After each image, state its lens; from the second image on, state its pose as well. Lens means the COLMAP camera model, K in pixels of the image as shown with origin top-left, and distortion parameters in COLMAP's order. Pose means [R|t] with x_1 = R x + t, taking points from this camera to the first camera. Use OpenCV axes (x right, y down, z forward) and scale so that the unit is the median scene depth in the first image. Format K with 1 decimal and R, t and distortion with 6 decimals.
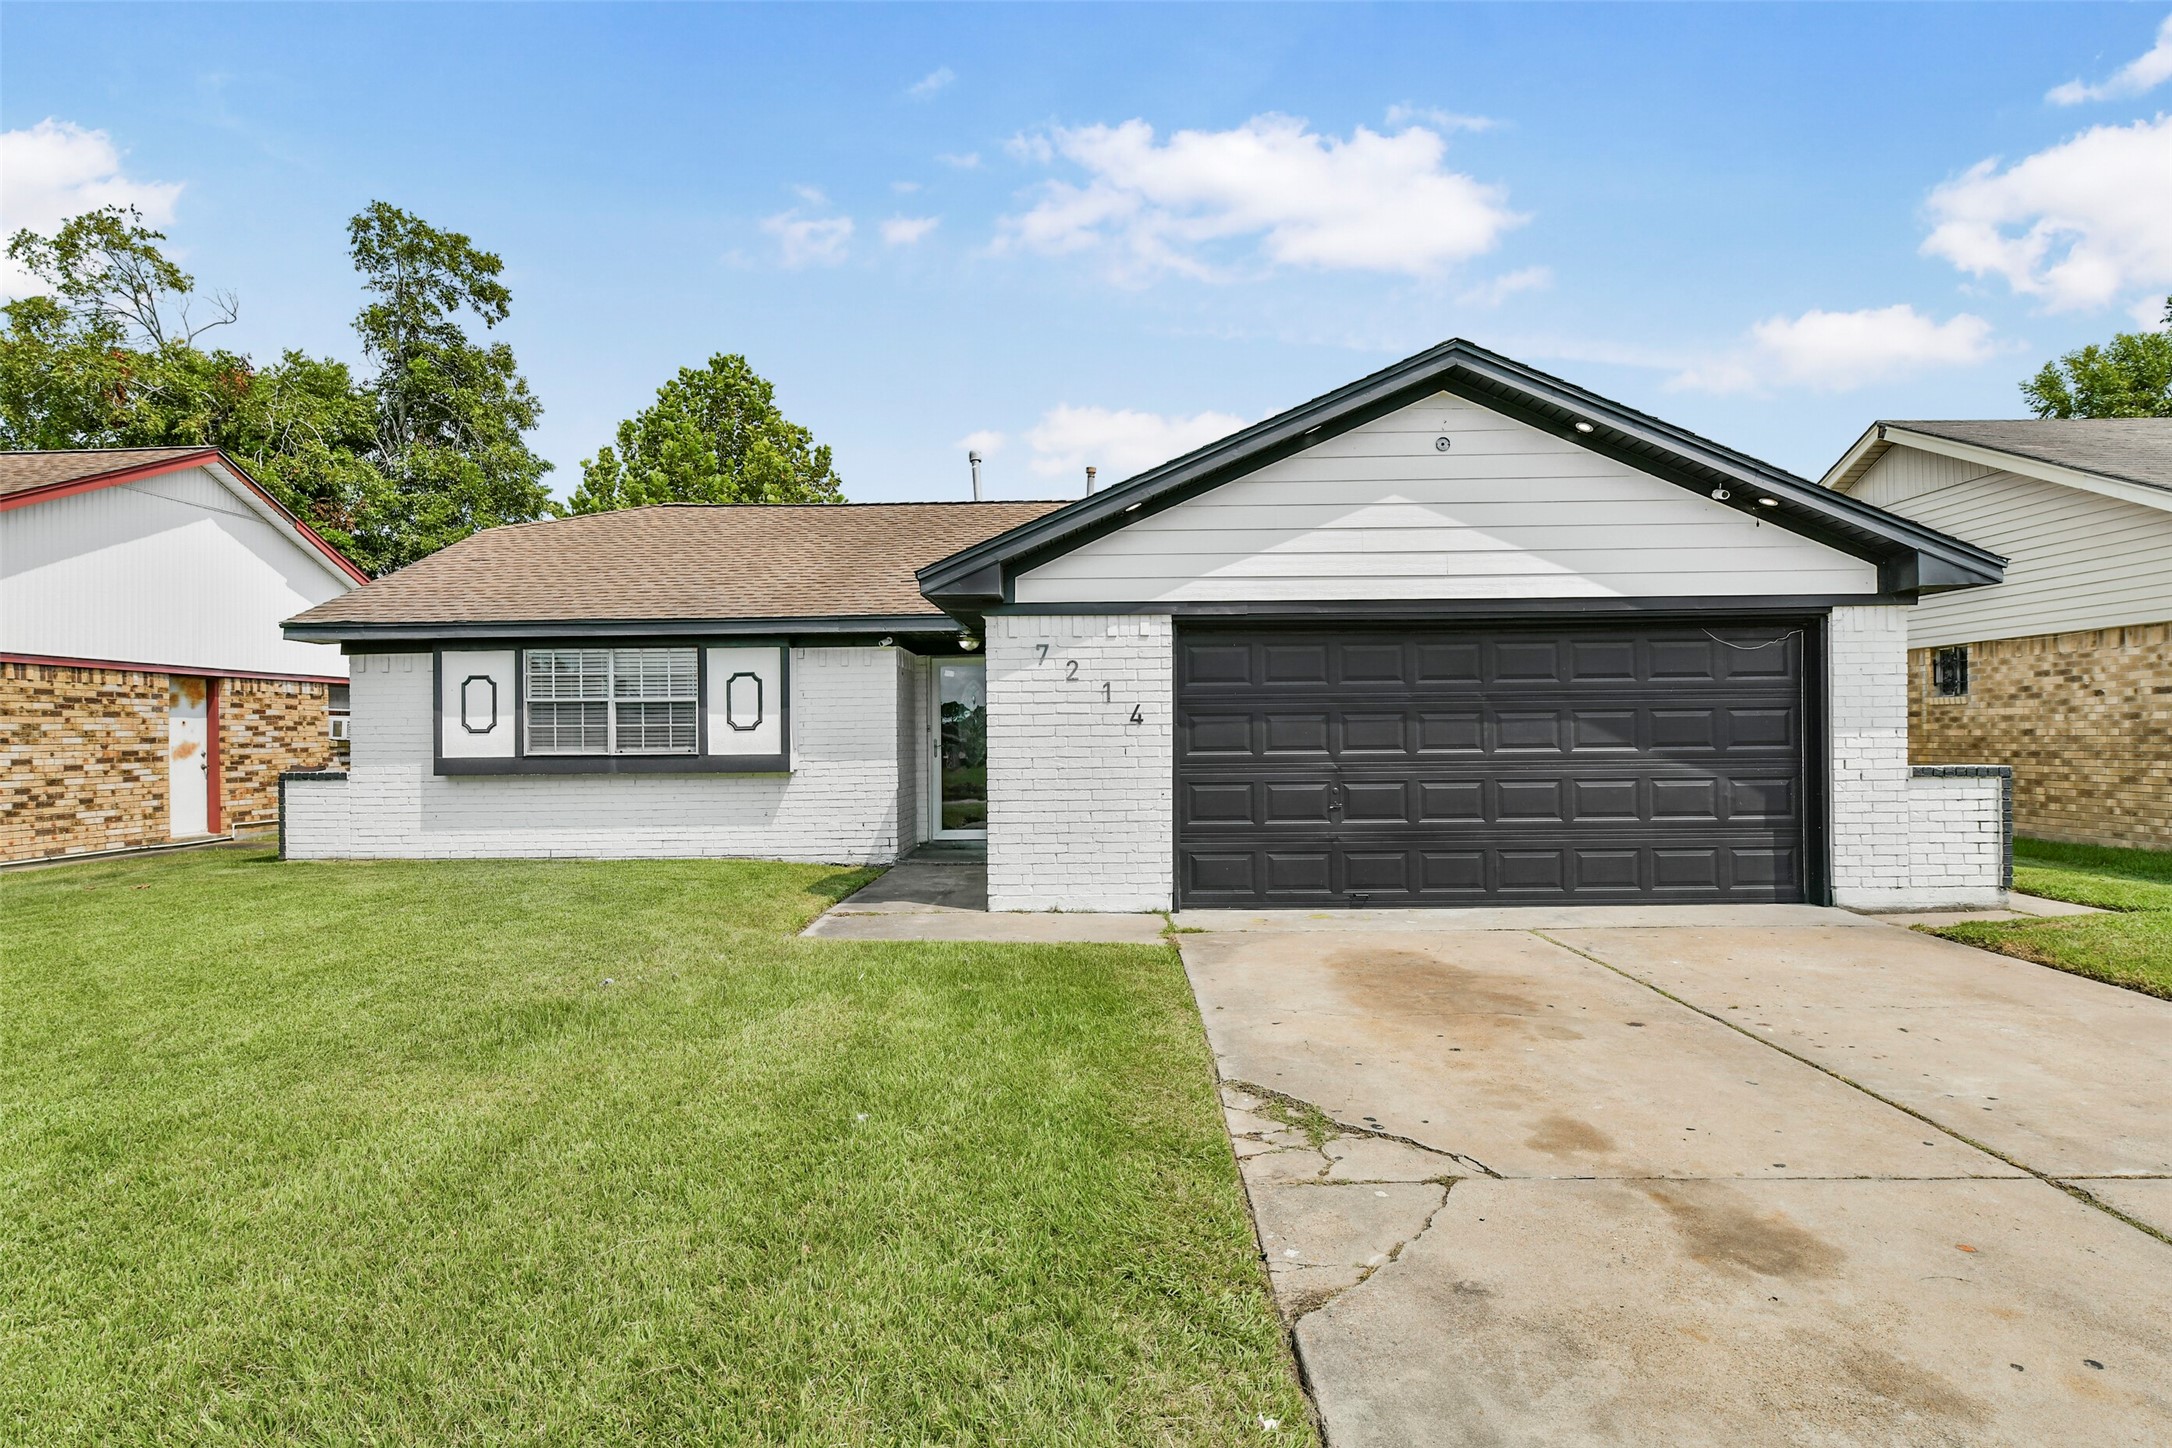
lens RADIAL K [[1158.2, 0, 1091.9], [0, 1158.2, 727.3], [0, 0, 1]] dist [-0.001343, -0.000132]
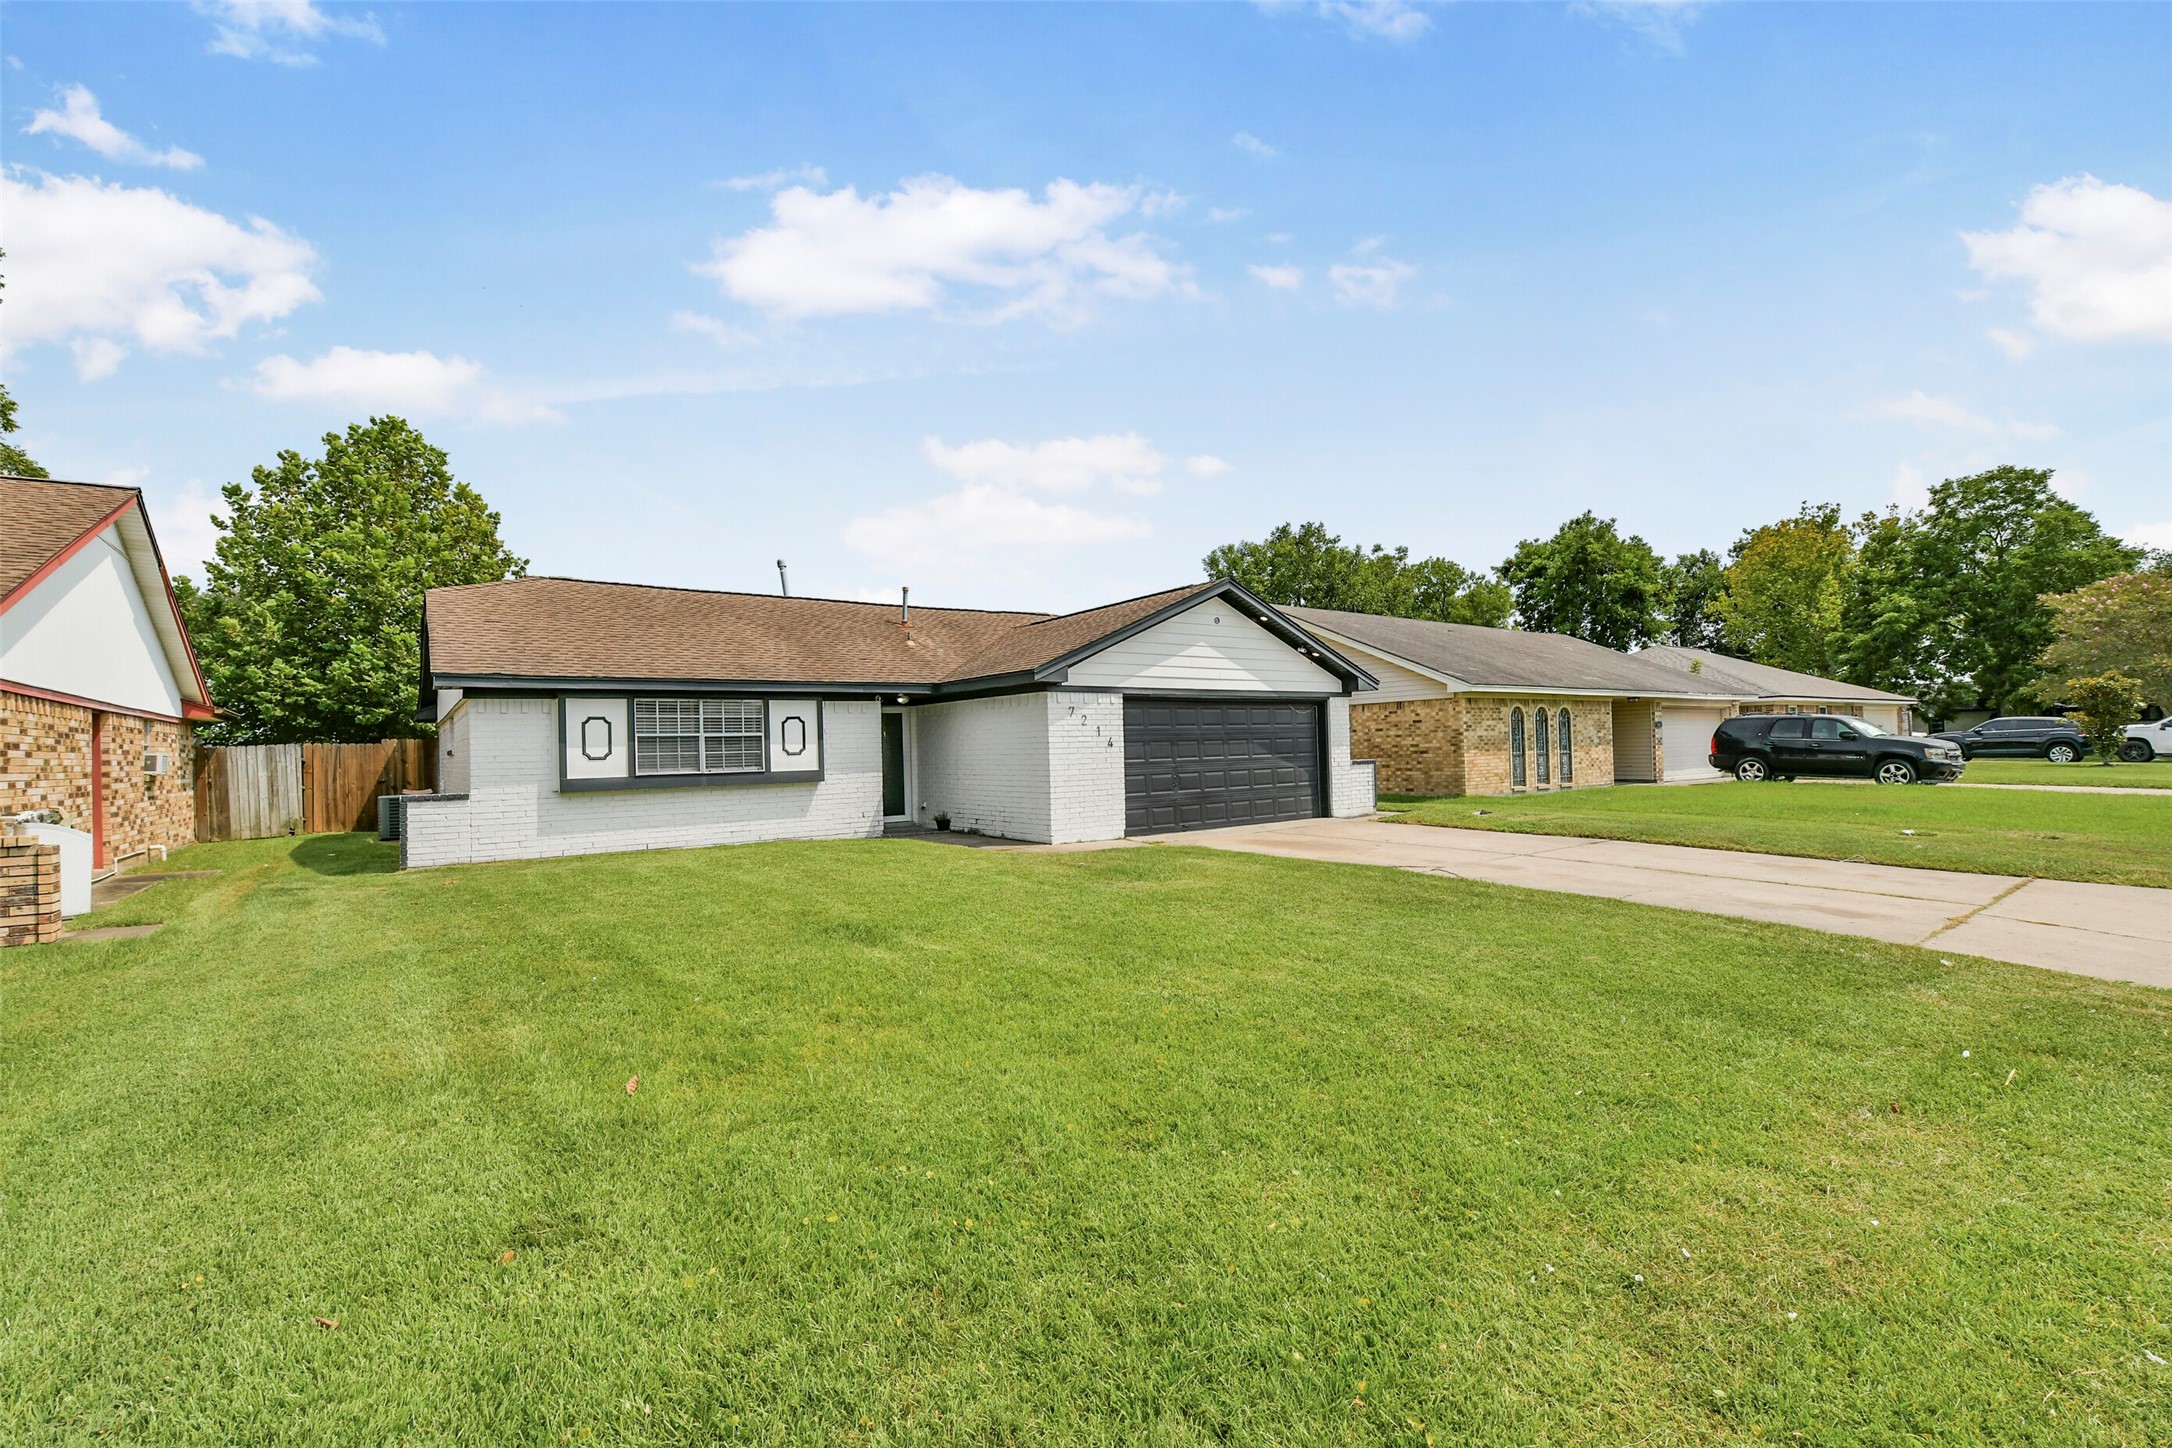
lens RADIAL K [[929.8, 0, 1088.6], [0, 929.8, 729.4], [0, 0, 1]] dist [0.001609, -0.001833]
pose [[0.794907, 0.001477, 0.606729, -0.731039], [0.013968, 0.999687, -0.020734, -0.000097], [-0.606570, 0.024957, 0.794638, -0.203184]]
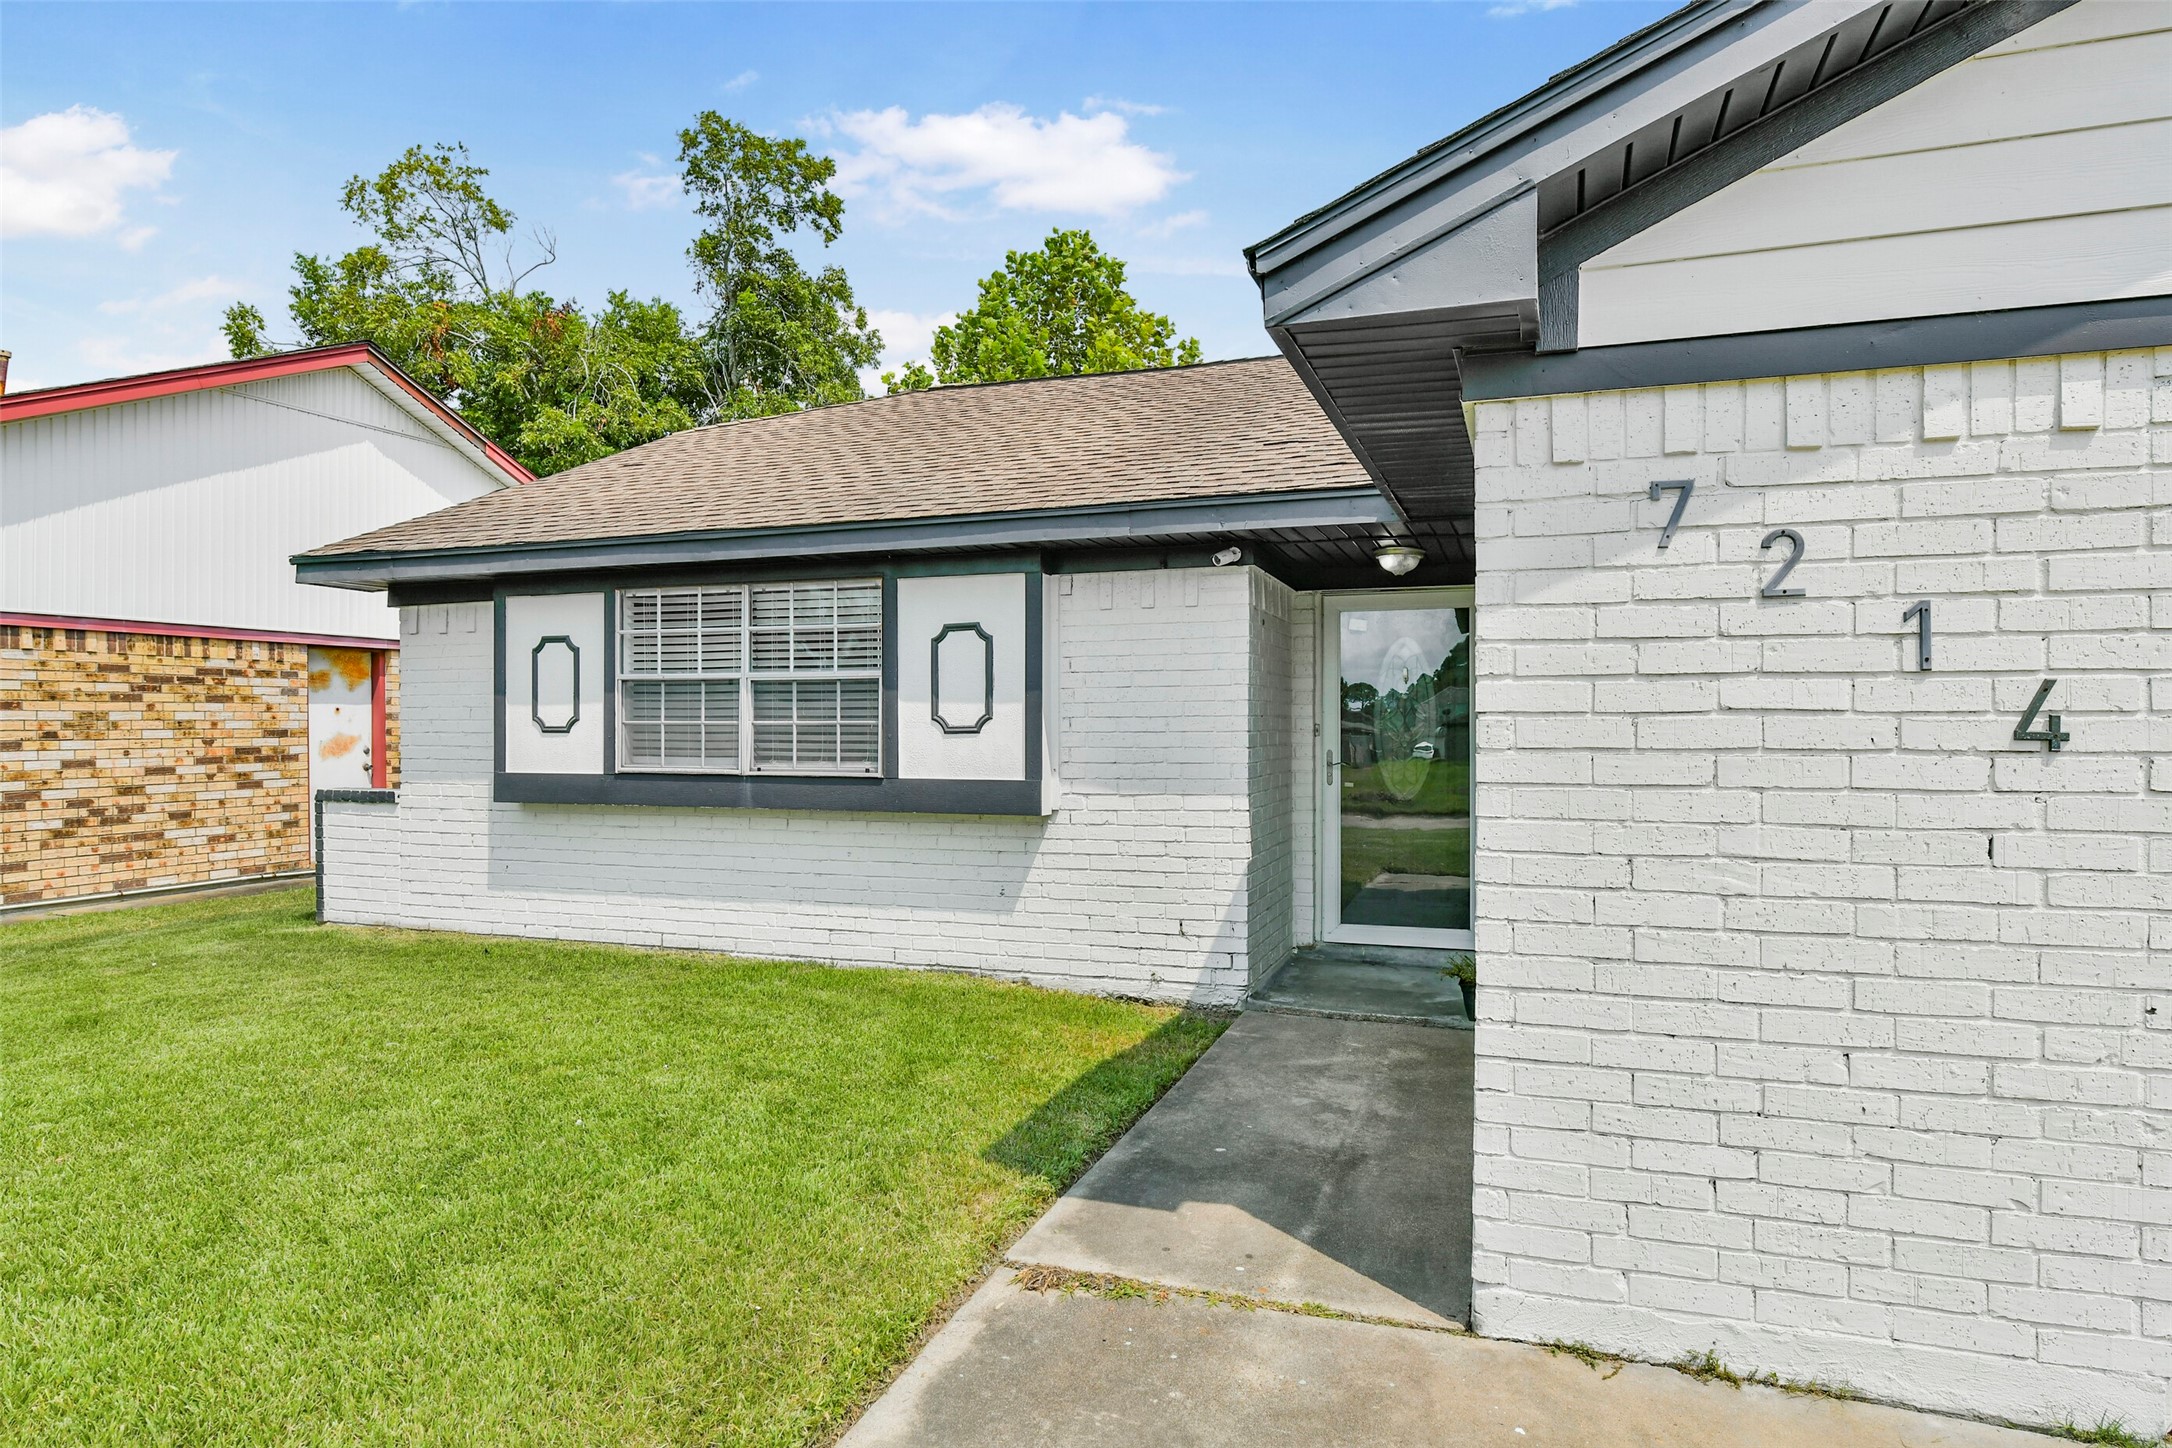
lens RADIAL K [[1251.6, 0, 1096.6], [0, 1251.6, 732.3], [0, 0, 1]] dist [-0.005005, -0.000588]
pose [[0.946940, 0.011266, -0.321213, -0.059254], [-0.005705, 0.999817, 0.018247, -0.008509], [0.321360, -0.015446, 0.946831, 0.480457]]
